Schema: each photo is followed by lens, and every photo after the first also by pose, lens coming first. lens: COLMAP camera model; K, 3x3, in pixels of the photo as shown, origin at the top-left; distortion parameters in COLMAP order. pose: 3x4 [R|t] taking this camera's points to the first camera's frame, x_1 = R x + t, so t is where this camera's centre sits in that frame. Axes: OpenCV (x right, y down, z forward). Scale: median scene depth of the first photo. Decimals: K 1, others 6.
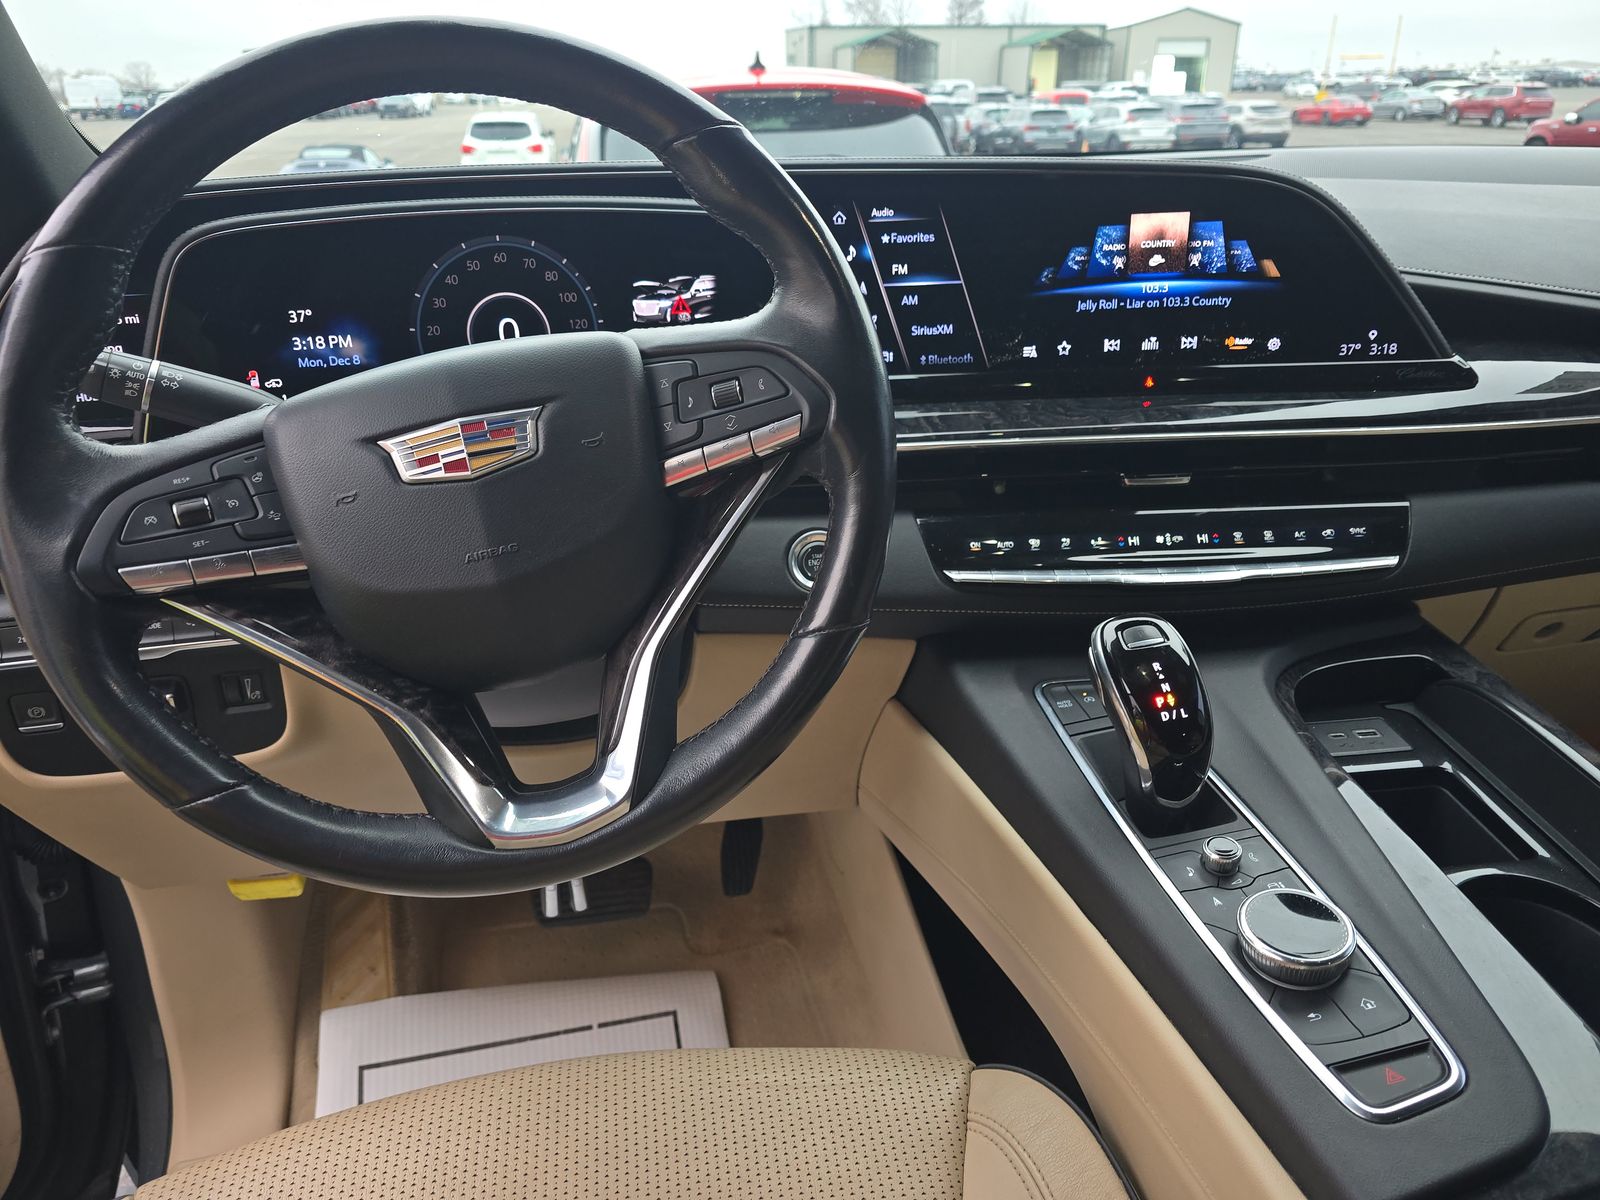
lens RADIAL K [[1094.6, 0, 800.0], [0, 1094.6, 600.0], [0, 0, 1]] dist [0.056796, -0.052511]
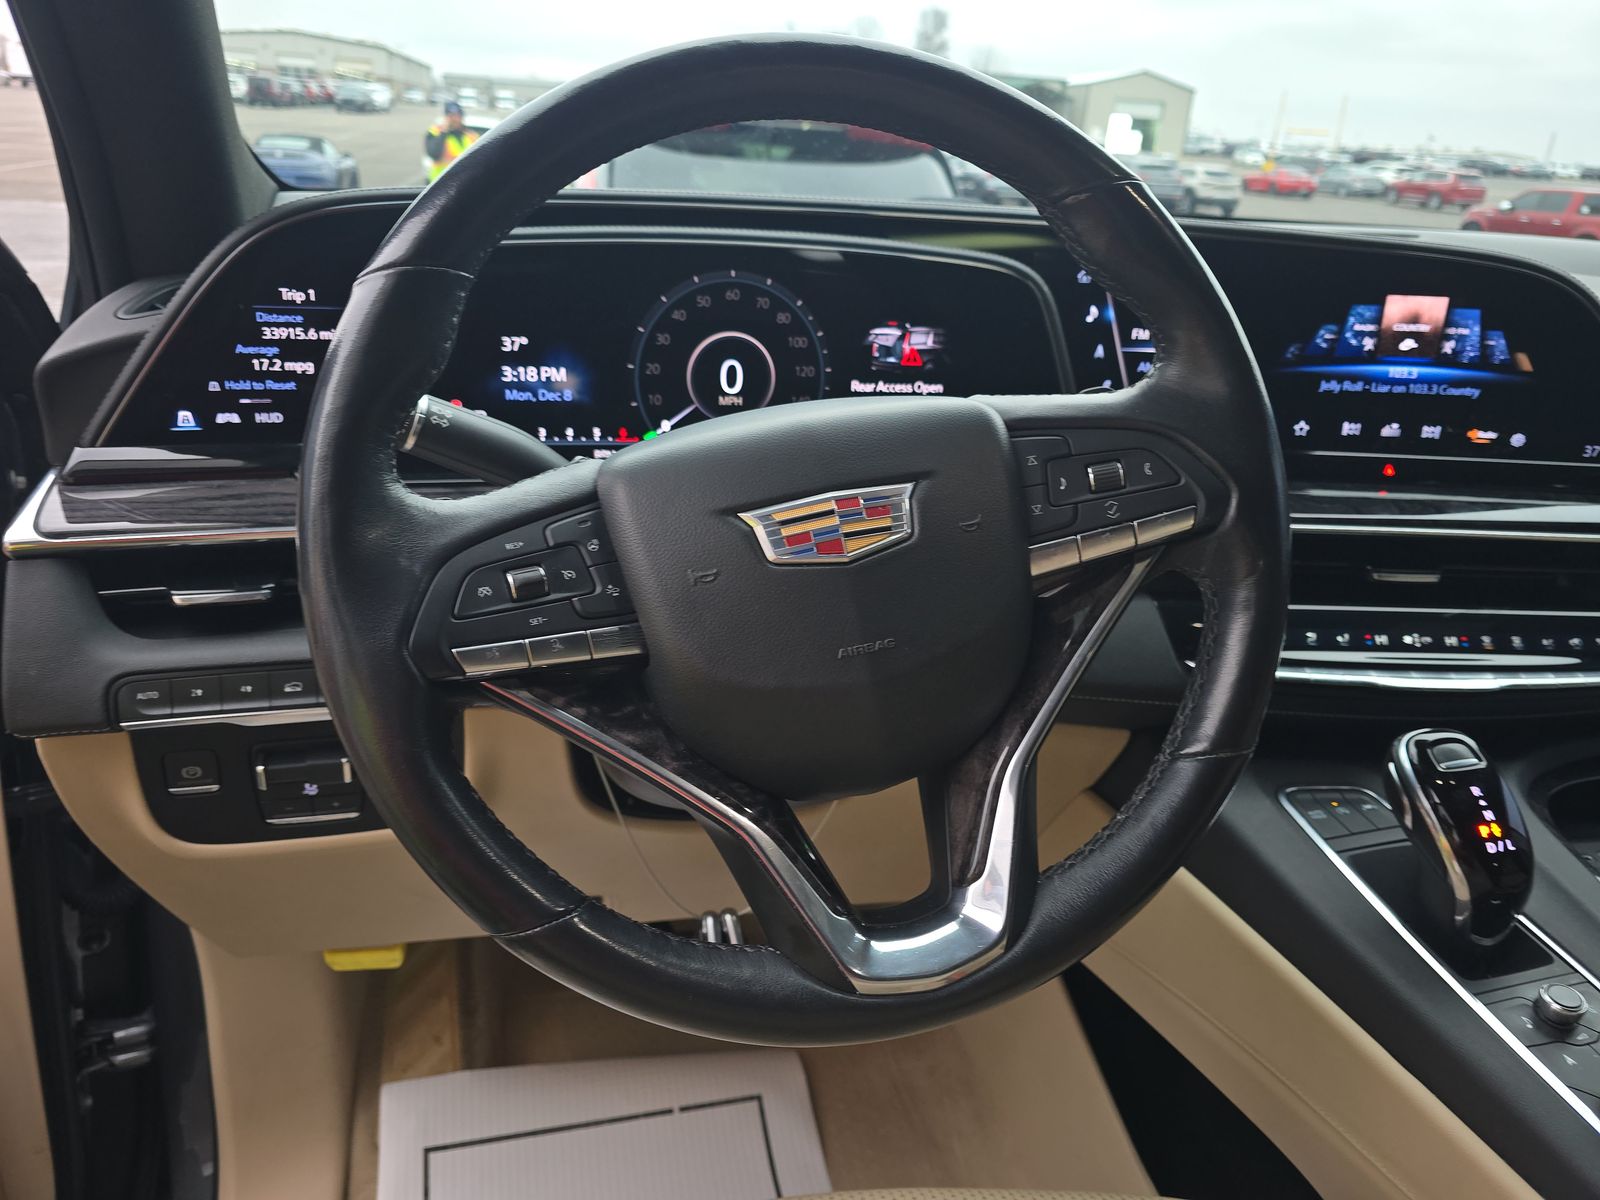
lens RADIAL K [[1100.5, 0, 800.0], [0, 1100.5, 600.0], [0, 0, 1]] dist [0.049669, -0.054347]
pose [[0.996624, 0.057081, 0.059004, -0.243082], [-0.055689, 0.998135, -0.024986, -0.035582], [-0.060321, 0.021616, 0.997945, 0.082781]]
